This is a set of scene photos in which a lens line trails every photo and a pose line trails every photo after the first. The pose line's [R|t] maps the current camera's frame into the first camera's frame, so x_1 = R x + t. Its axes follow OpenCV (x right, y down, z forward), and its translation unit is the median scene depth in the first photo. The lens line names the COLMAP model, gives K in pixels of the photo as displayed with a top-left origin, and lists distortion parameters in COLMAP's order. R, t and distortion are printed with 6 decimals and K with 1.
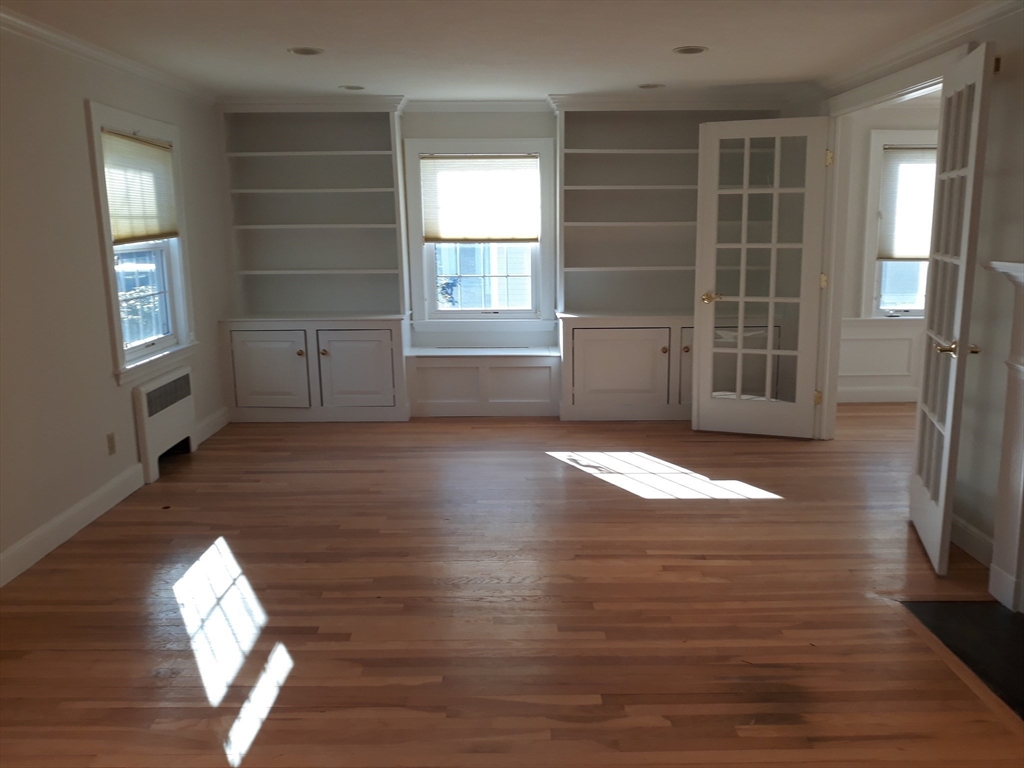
lens RADIAL K [[854.8, 0, 537.0], [0, 854.8, 407.8], [0, 0, 1]] dist [0.059275, -0.112662]
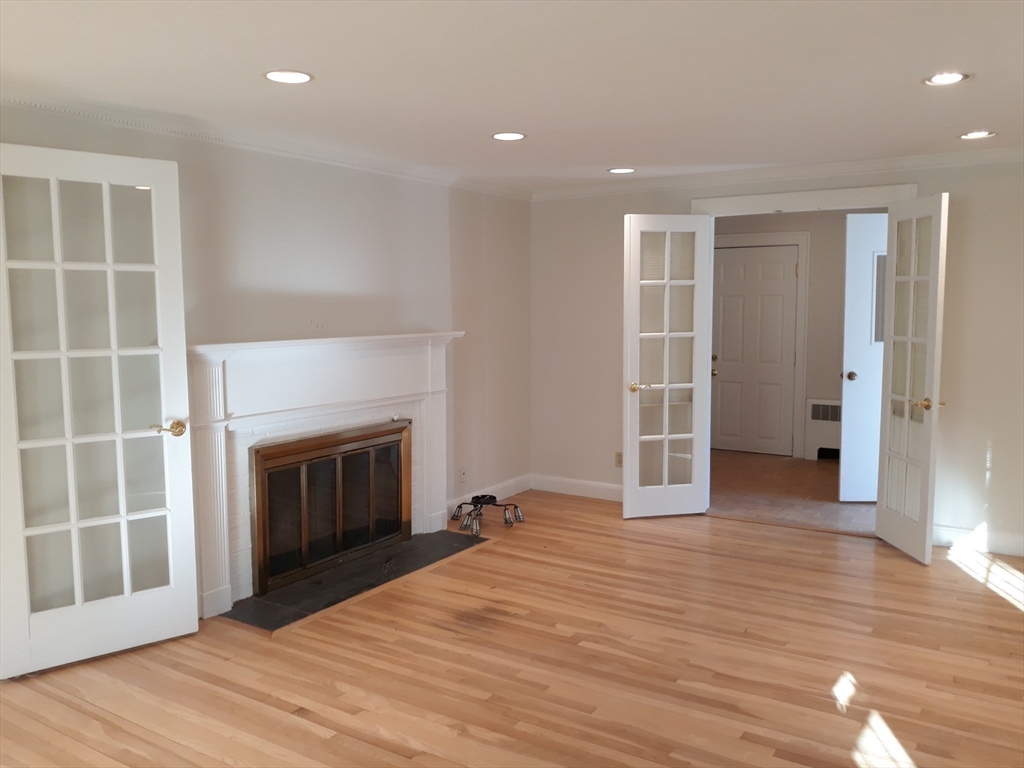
lens RADIAL K [[854.8, 0, 517.1], [0, 854.8, 383.7], [0, 0, 1]] dist [0.059275, -0.112662]
pose [[-0.824759, -0.043039, 0.563844, -0.333076], [0.135148, 0.953202, 0.270446, -0.246576], [-0.549097, 0.299256, -0.780345, 1.105091]]
